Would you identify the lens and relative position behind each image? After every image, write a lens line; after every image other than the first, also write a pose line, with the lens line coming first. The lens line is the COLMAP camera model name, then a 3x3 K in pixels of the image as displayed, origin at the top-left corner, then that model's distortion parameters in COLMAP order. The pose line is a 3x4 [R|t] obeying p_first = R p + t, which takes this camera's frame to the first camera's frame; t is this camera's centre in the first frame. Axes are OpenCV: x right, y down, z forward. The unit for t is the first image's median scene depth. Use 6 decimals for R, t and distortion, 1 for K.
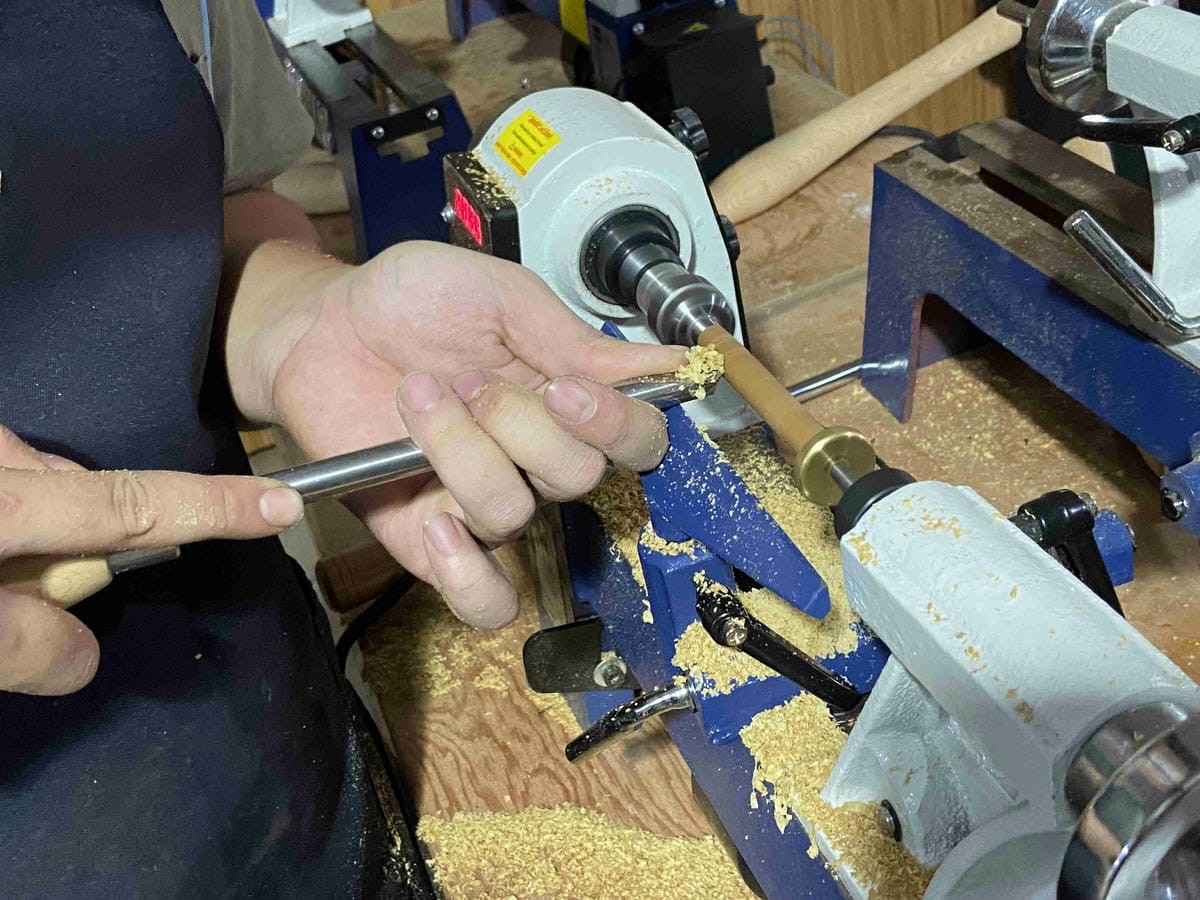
lens RADIAL K [[1469.2, 0, 591.6], [0, 1469.2, 450.0], [0, 0, 1]] dist [0.057697, 0.000000]
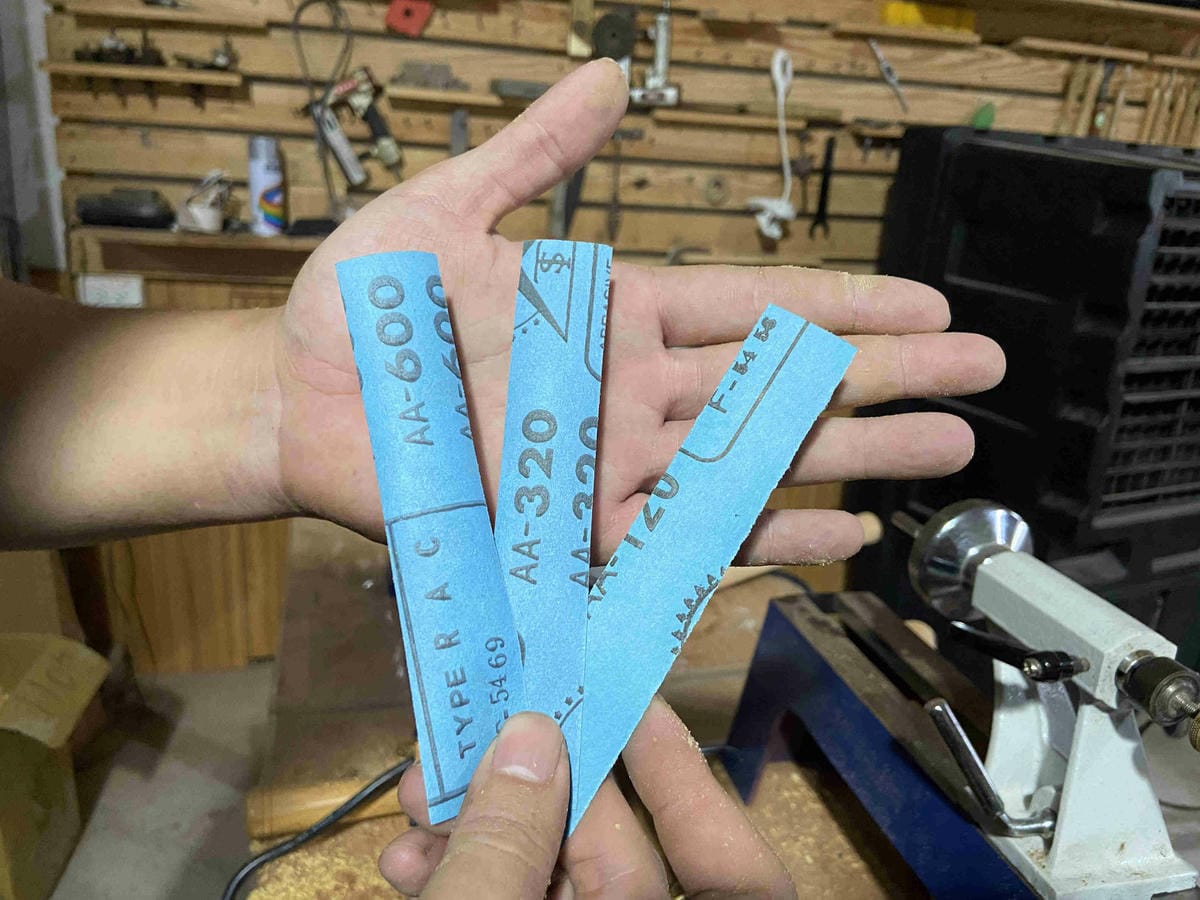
lens RADIAL K [[919.0, 0, 594.0], [0, 919.0, 456.6], [0, 0, 1]] dist [0.053949, -0.055957]
pose [[0.957616, 0.287761, -0.012853, 0.017719], [-0.280458, 0.921277, -0.269429, -0.058640], [-0.065690, 0.261615, 0.962934, 0.238049]]
